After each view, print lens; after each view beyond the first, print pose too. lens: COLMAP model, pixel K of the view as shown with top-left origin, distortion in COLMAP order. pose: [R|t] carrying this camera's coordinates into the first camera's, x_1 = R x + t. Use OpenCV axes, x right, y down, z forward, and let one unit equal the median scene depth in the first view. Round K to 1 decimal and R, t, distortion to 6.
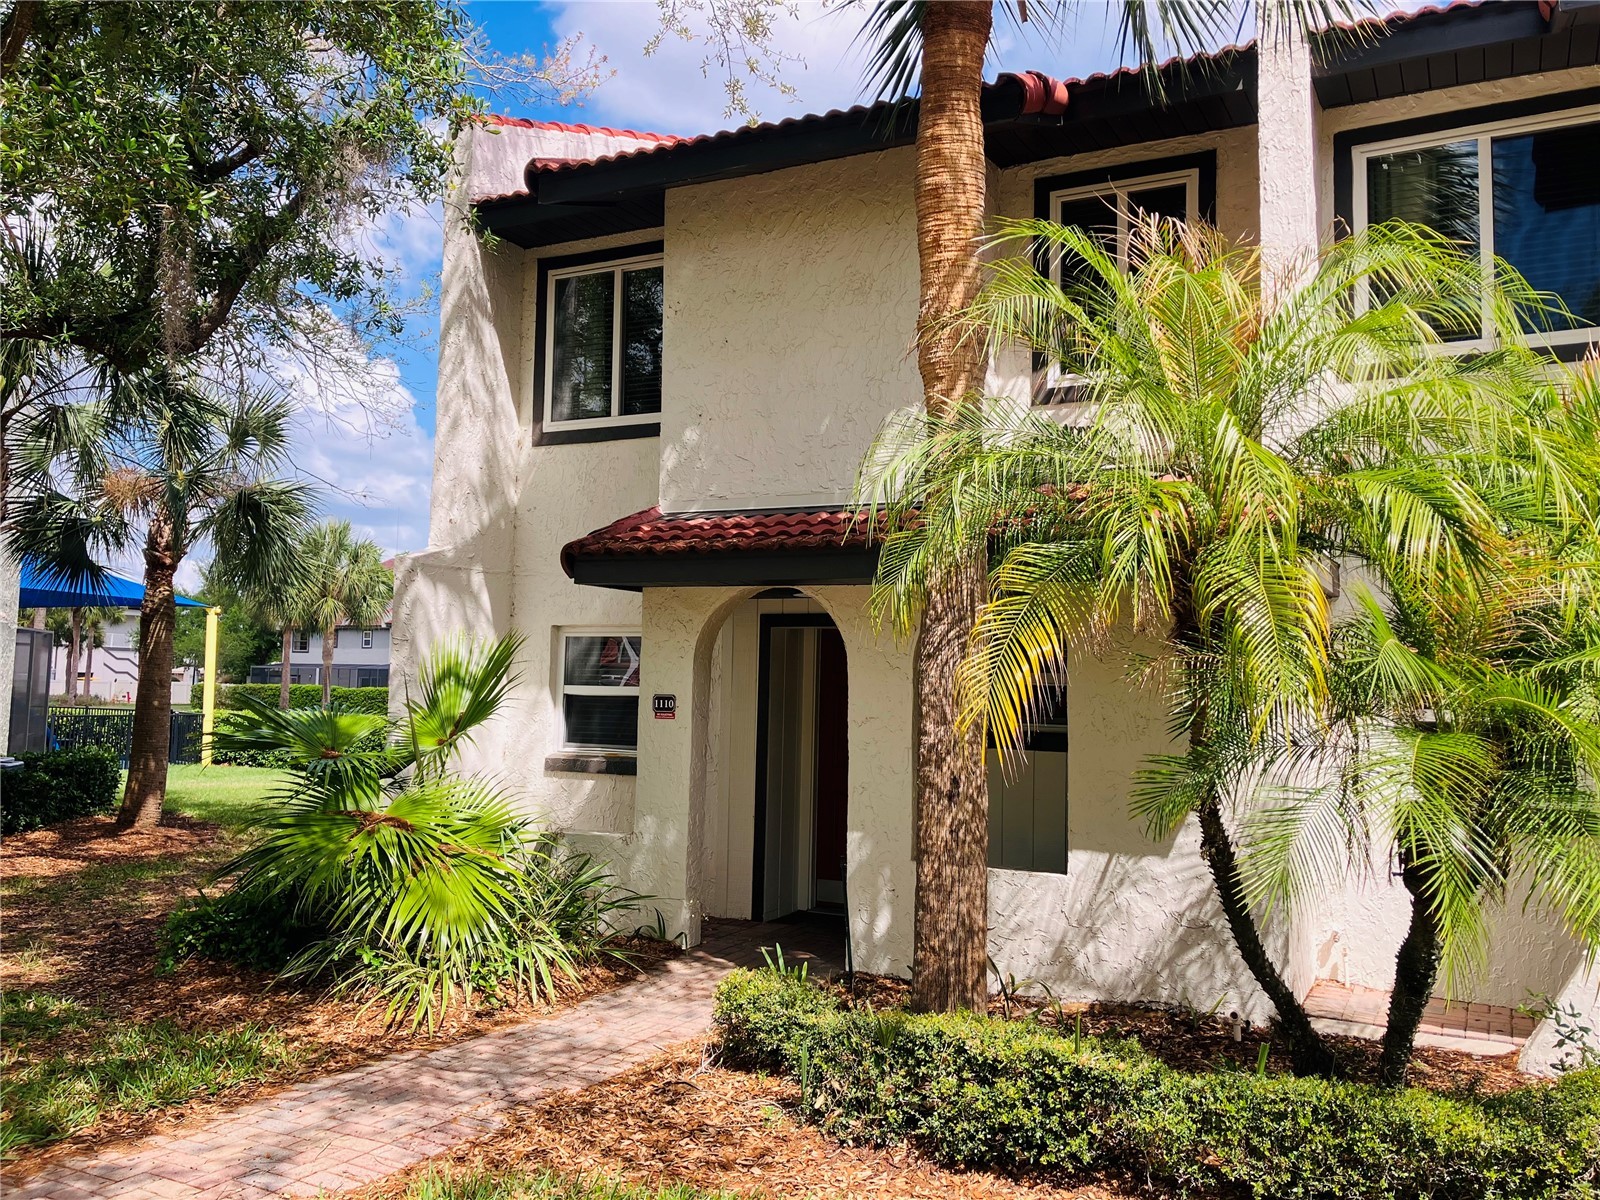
lens RADIAL K [[1304.0, 0, 777.0], [0, 1304.0, 597.3], [0, 0, 1]] dist [-0.007645, -0.004664]
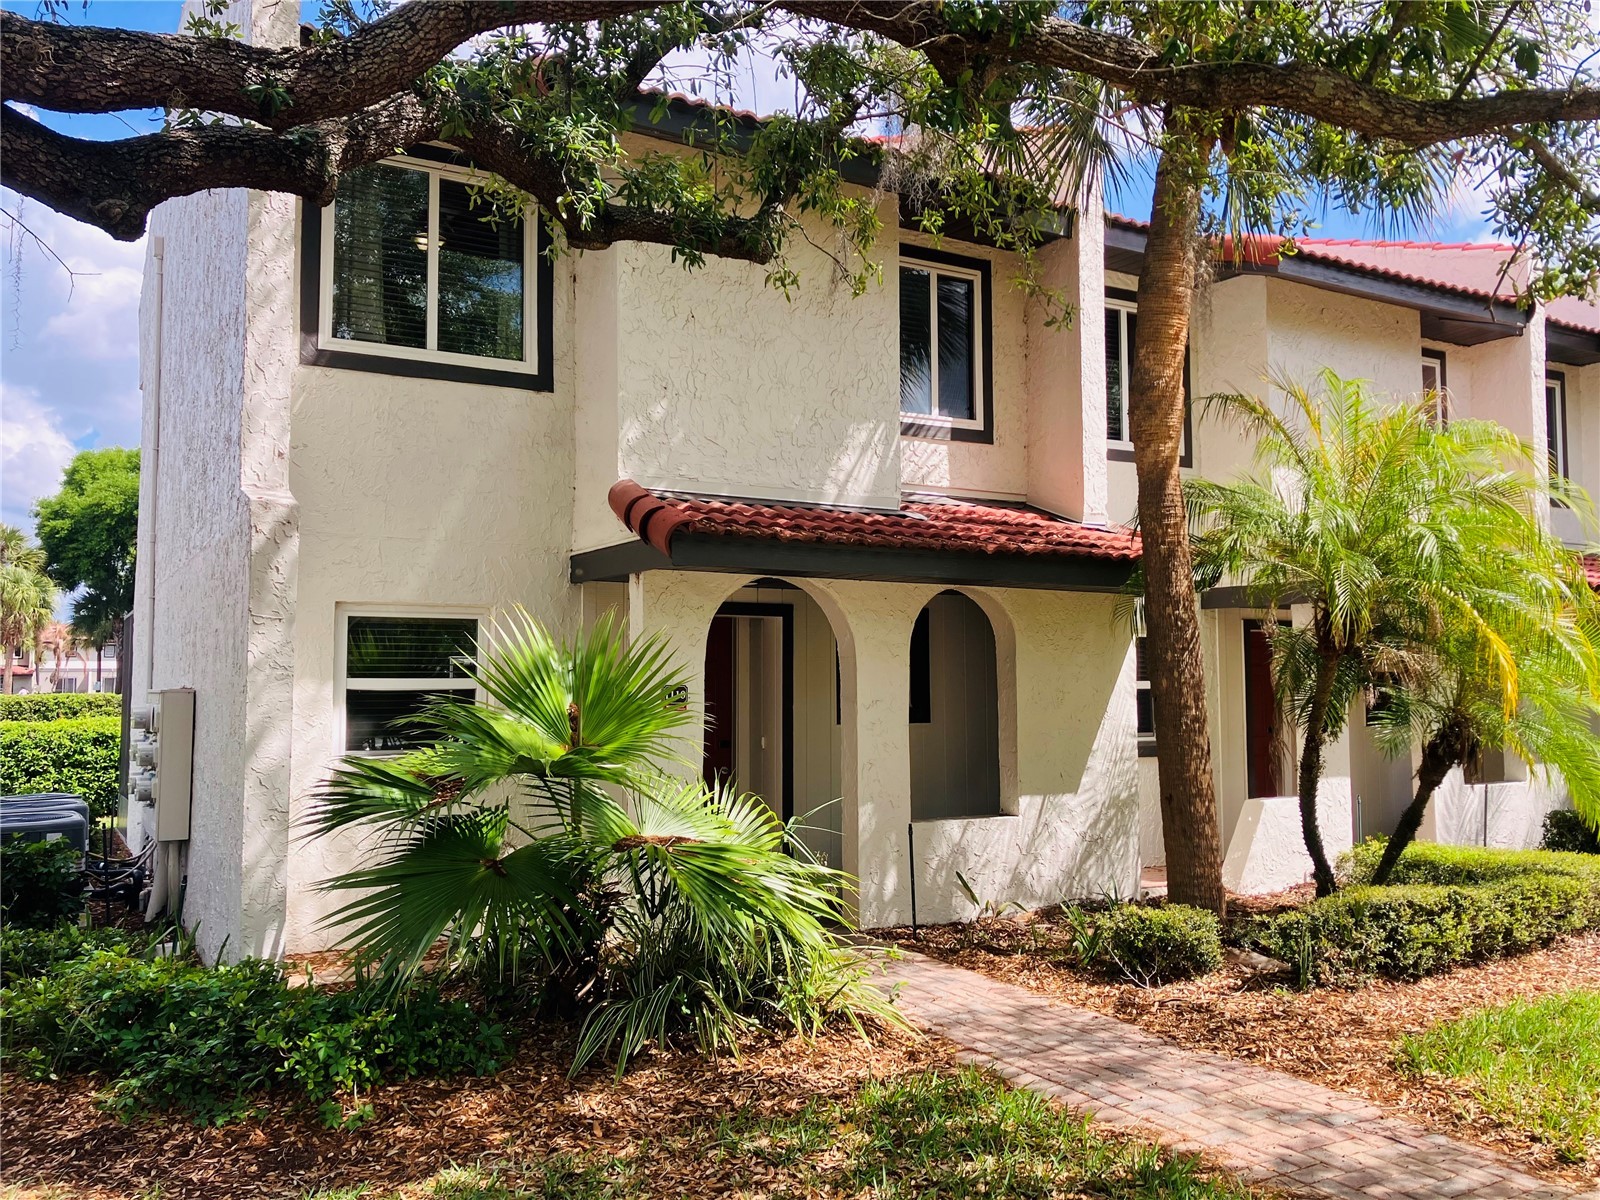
lens RADIAL K [[1304.0, 0, 777.0], [0, 1304.0, 597.3], [0, 0, 1]] dist [-0.007645, -0.004664]
pose [[0.532646, 0.028989, 0.845842, -0.881323], [-0.050149, 0.998738, -0.002649, 0.010952], [-0.844851, -0.041007, 0.533428, 0.460321]]
